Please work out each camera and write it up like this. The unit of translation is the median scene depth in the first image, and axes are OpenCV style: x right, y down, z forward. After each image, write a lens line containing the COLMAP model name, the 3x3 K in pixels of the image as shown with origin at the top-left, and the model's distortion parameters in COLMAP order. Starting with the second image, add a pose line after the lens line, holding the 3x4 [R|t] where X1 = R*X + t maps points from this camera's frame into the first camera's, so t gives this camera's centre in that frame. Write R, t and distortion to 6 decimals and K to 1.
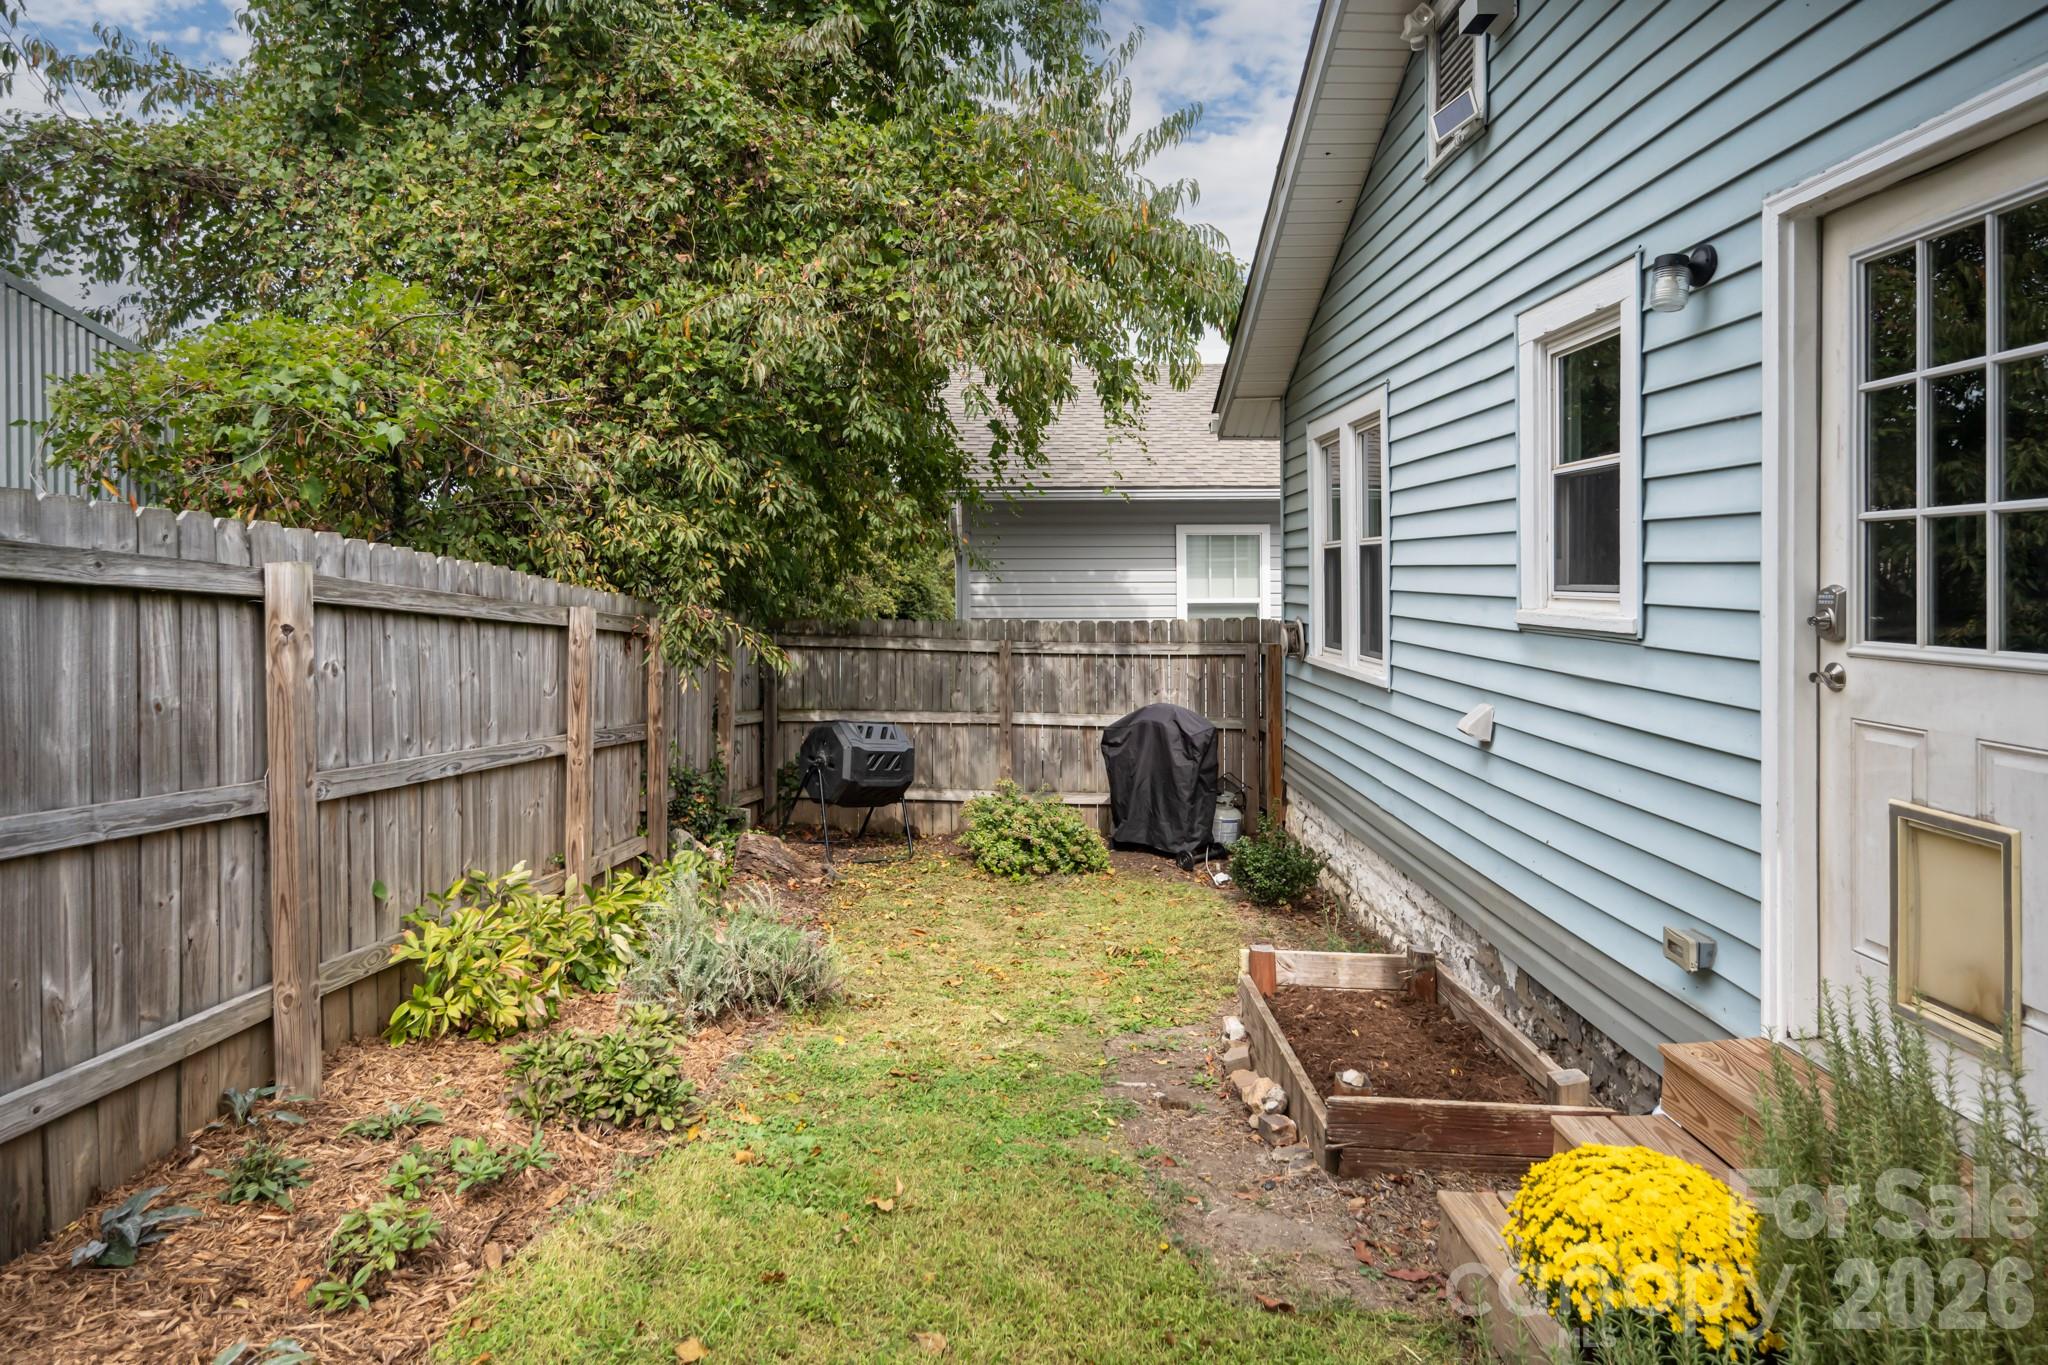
lens RADIAL K [[1180.5, 0, 1023.5], [0, 1180.5, 580.2], [0, 0, 1]] dist [0.007333, 0.000957]
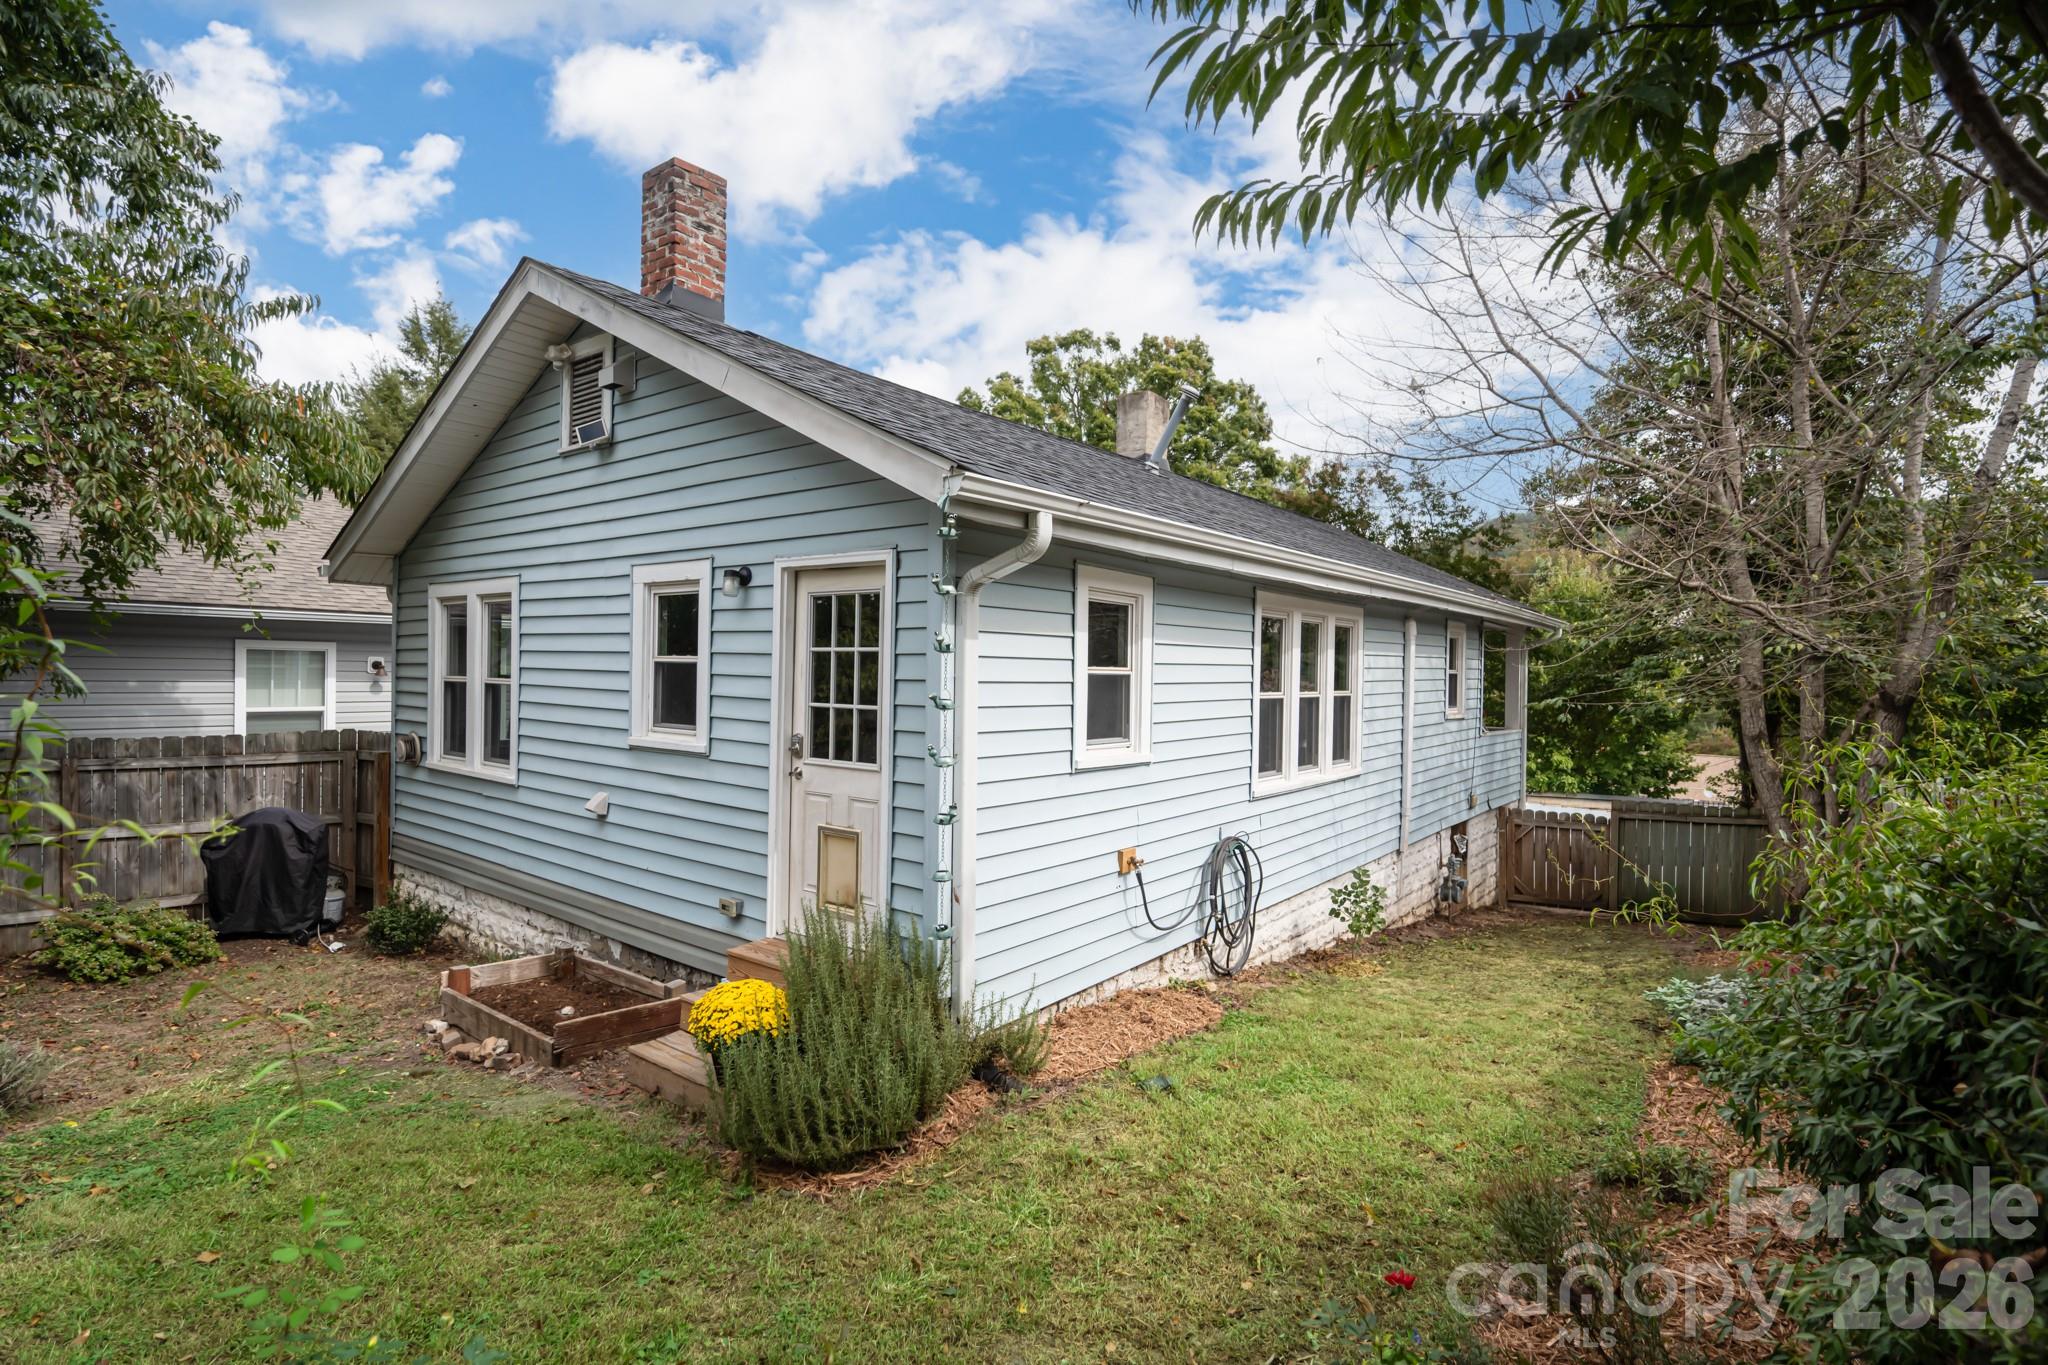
lens RADIAL K [[971.6, 0, 1024.0], [0, 971.6, 682.5], [0, 0, 1]] dist [0.002429, 0.000550]
pose [[0.621760, 0.013597, 0.783090, -0.336578], [-0.021853, 0.999761, -0.000009, -0.067031], [-0.782903, -0.017107, 0.621909, -0.331107]]
